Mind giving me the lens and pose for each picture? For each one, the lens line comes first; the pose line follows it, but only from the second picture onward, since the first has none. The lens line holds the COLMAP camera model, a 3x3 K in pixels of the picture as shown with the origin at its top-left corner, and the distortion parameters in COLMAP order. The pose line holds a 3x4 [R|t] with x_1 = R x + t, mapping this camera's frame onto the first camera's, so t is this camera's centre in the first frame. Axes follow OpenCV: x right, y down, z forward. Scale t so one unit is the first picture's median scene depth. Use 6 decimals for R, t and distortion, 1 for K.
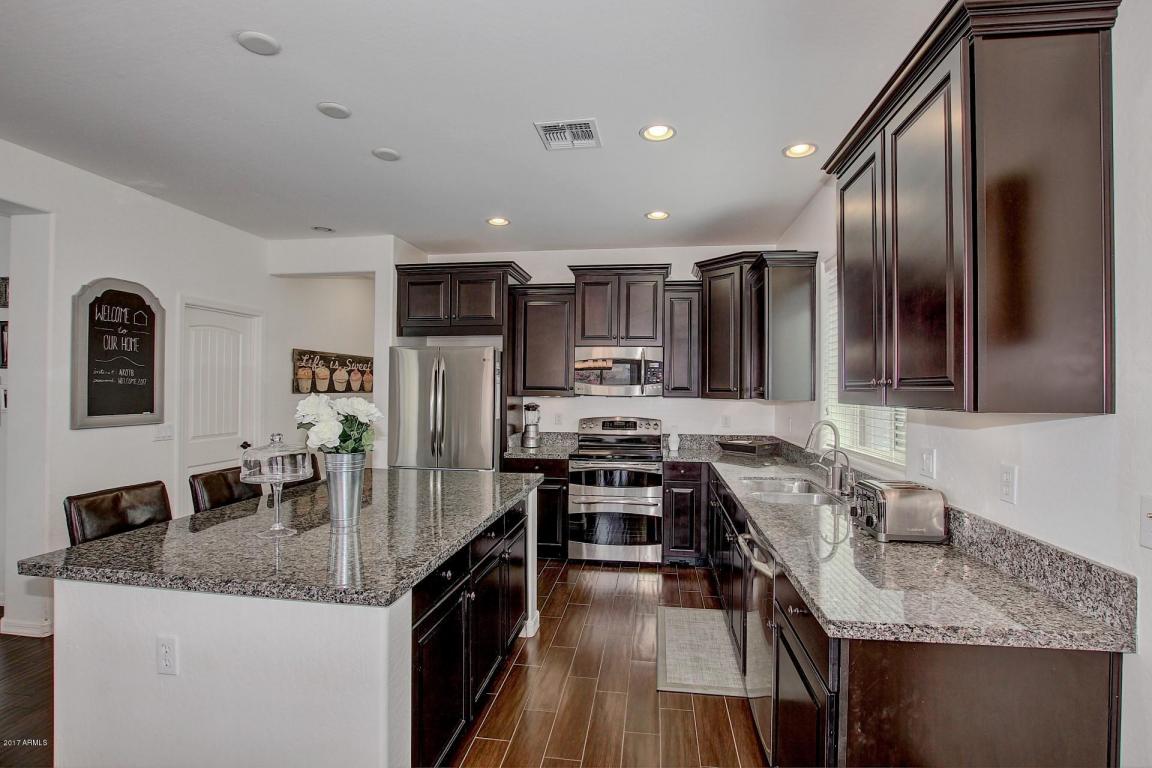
lens RADIAL K [[531.6, 0, 579.6], [0, 531.6, 385.1], [0, 0, 1]] dist [-0.029604, 0.000577]
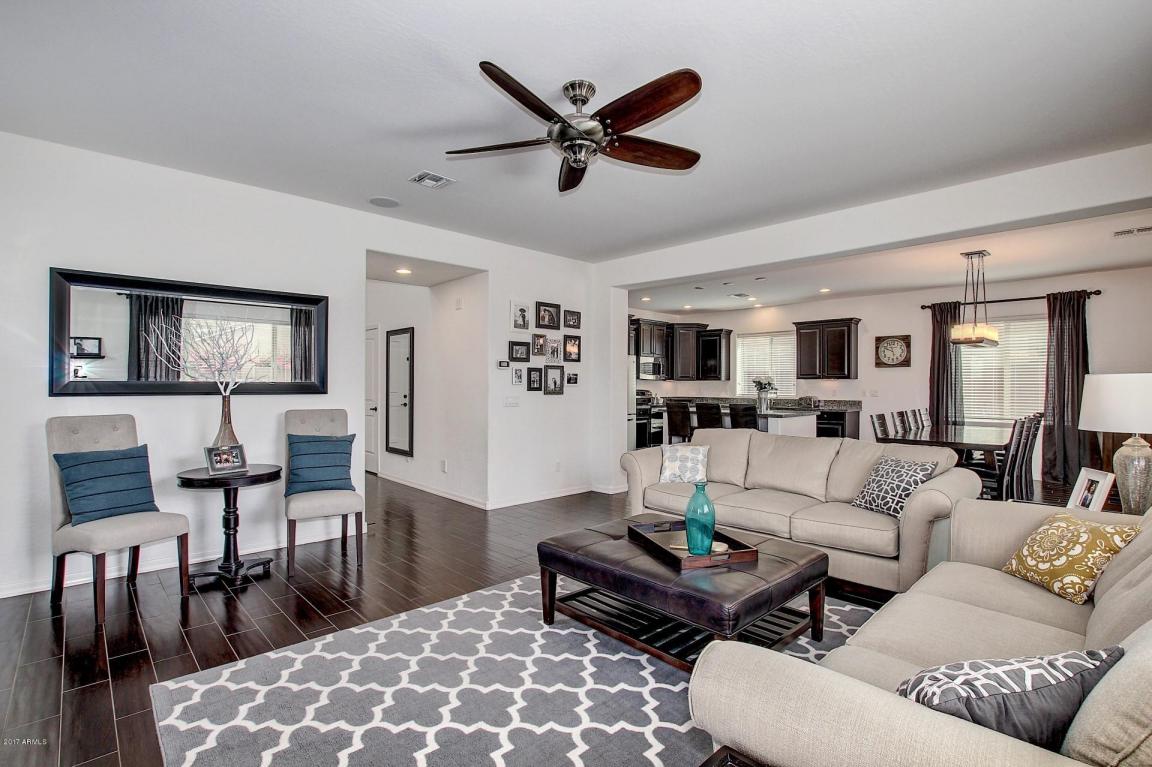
lens RADIAL K [[531.6, 0, 579.6], [0, 531.6, 384.6], [0, 0, 1]] dist [-0.029604, 0.000577]
pose [[0.618526, -0.004376, 0.785752, -1.890711], [-0.006374, 0.999924, 0.010586, 0.020900], [-0.785738, -0.011556, 0.618451, -0.131427]]
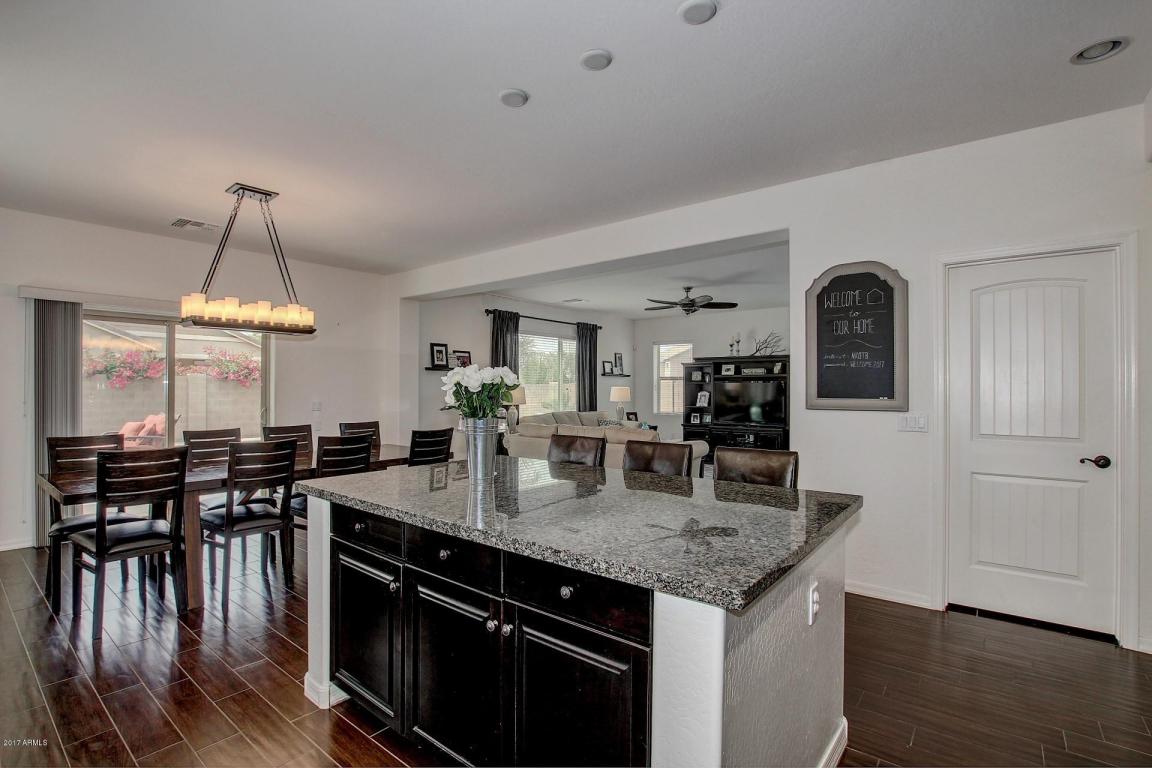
lens RADIAL K [[537.4, 0, 576.0], [0, 537.4, 384.0], [0, 0, 1]] dist [-0.029024, 0.000466]
pose [[-0.512820, -0.014038, -0.858381, 0.194233], [0.001128, 0.999854, -0.017026, 0.034059], [0.858495, -0.009699, -0.512730, 0.796016]]
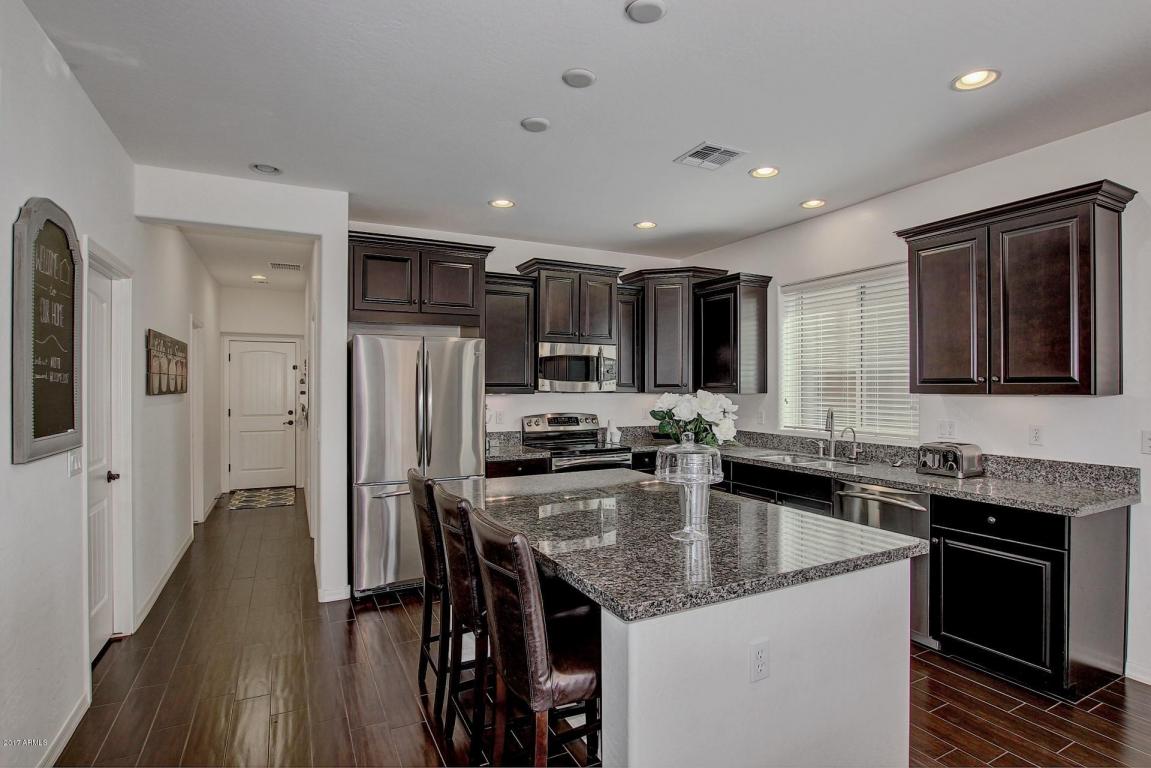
lens RADIAL K [[569.2, 0, 576.9], [0, 569.2, 385.9], [0, 0, 1]] dist [-0.026739, 0.000428]
pose [[0.818337, -0.007547, 0.574689, -0.566878], [0.002813, 0.999954, 0.009126, -0.001758], [-0.574732, -0.005851, 0.818321, 0.111585]]
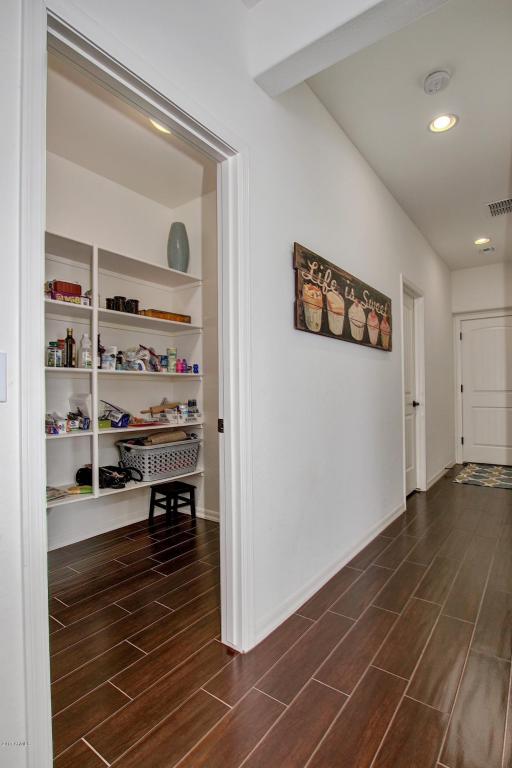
lens RADIAL K [[379.8, 0, 257.7], [0, 379.8, 386.8], [0, 0, 1]] dist [-0.026739, 0.000428]
pose [[0.878225, -0.021876, -0.477747, -0.447469], [0.019921, 0.999760, -0.009158, 0.084051], [0.477833, -0.001474, 0.878450, 0.732672]]
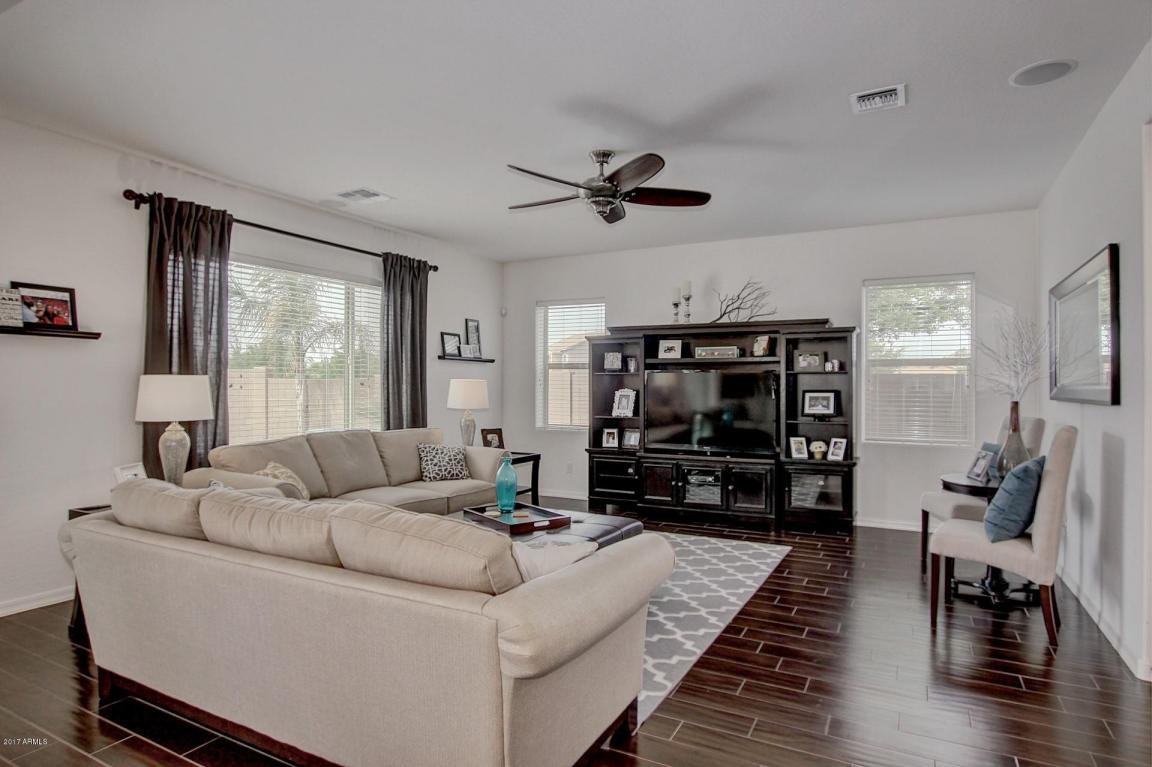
lens RADIAL K [[645.3, 0, 576.0], [0, 645.3, 383.5], [0, 0, 1]] dist [-0.002968, -0.000689]
pose [[-0.345099, -0.012015, -0.938489, -0.570131], [0.002061, 0.999906, -0.013559, 0.034848], [0.938564, -0.006613, -0.345042, 0.510760]]
